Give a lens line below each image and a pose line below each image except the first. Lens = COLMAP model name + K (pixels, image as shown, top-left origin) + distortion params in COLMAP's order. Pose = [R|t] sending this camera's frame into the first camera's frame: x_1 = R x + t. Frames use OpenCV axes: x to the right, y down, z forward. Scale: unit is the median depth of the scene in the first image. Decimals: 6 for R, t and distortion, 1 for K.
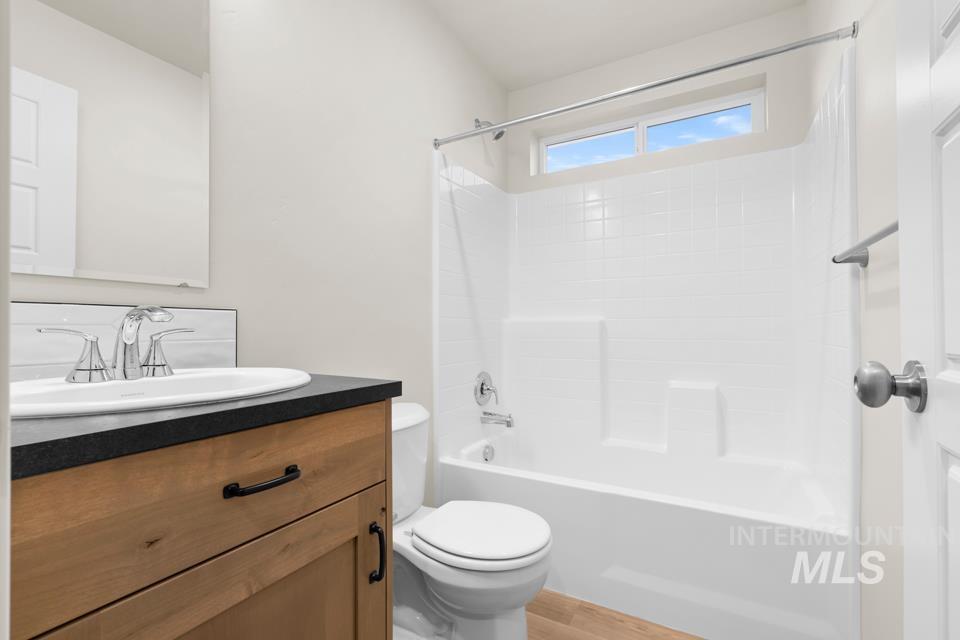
lens RADIAL K [[421.5, 0, 486.3], [0, 421.5, 328.5], [0, 0, 1]] dist [-0.017906, 0.000494]
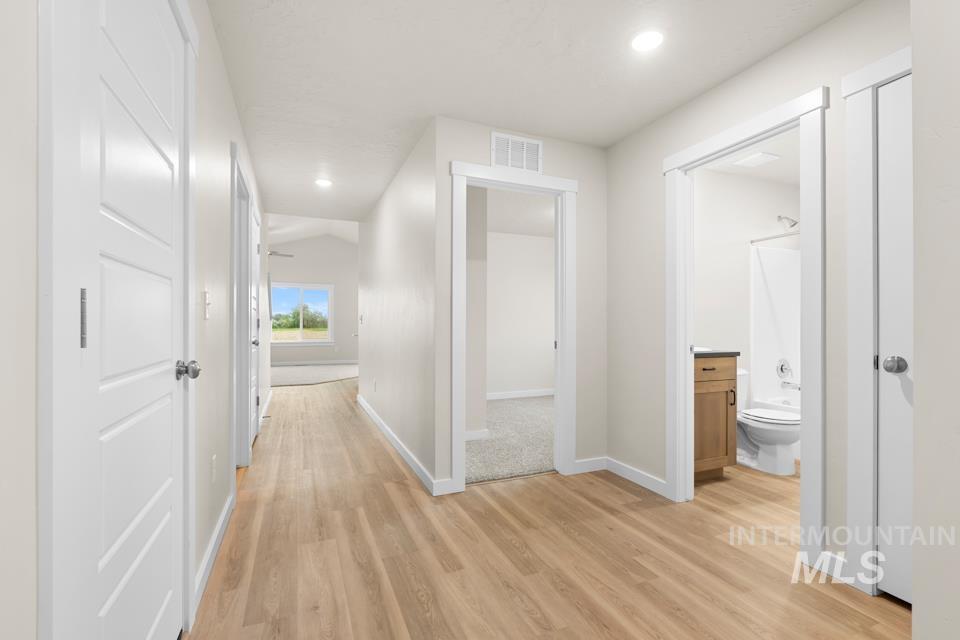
lens RADIAL K [[421.5, 0, 486.3], [0, 421.5, 328.5], [0, 0, 1]] dist [-0.017906, 0.000494]
pose [[0.771986, 0.000986, -0.635639, 0.240408], [-0.000568, 0.999999, 0.000862, -0.045278], [0.635639, -0.000305, 0.771986, -1.907156]]
